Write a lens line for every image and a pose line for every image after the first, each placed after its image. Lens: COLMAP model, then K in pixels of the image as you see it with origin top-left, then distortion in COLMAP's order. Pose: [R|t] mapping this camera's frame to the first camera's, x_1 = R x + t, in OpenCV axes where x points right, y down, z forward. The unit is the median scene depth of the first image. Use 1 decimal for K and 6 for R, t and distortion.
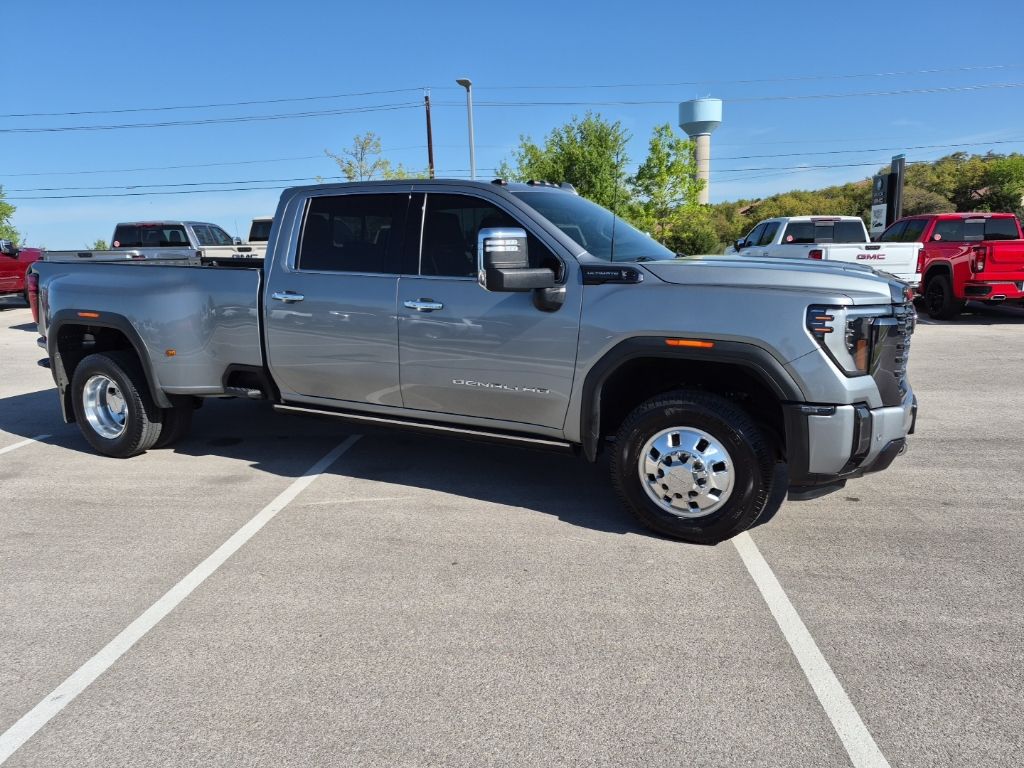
lens RADIAL K [[713.1, 0, 504.0], [0, 713.1, 394.9], [0, 0, 1]] dist [0.105395, -0.126517]
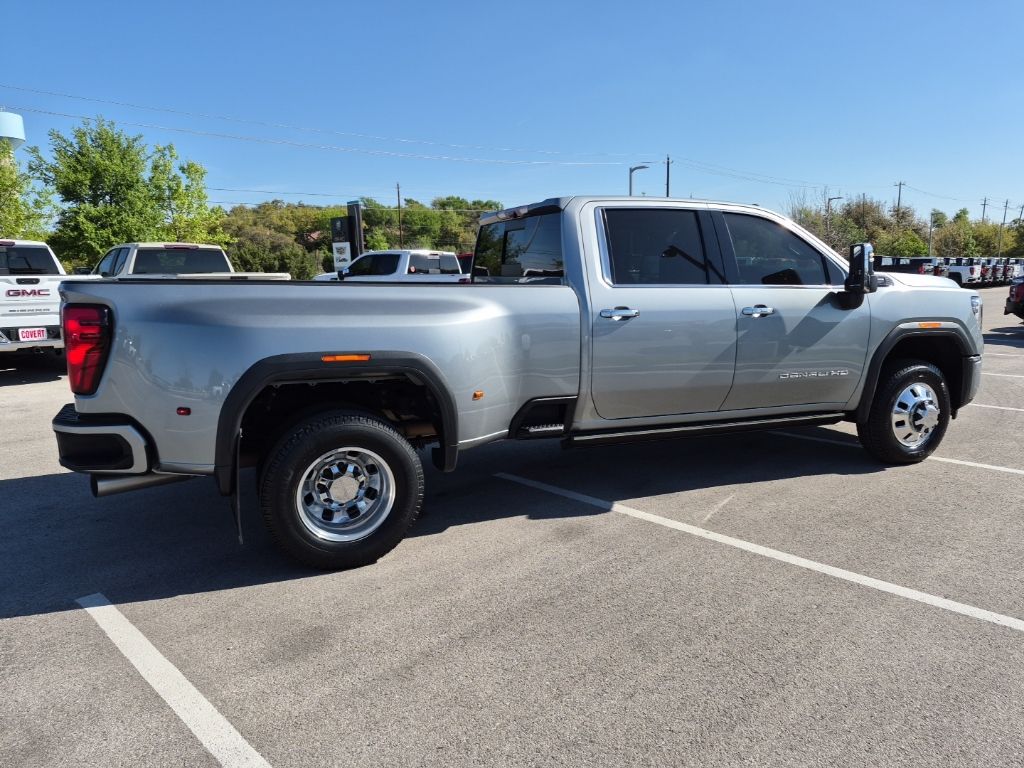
lens RADIAL K [[713.4, 0, 512.0], [0, 713.4, 384.0], [0, 0, 1]] dist [0.101908, -0.119871]
pose [[0.641042, -0.110813, 0.759464, -1.089445], [0.156889, 0.987547, 0.011667, -0.077895], [-0.751299, 0.111672, 0.650445, 0.511419]]
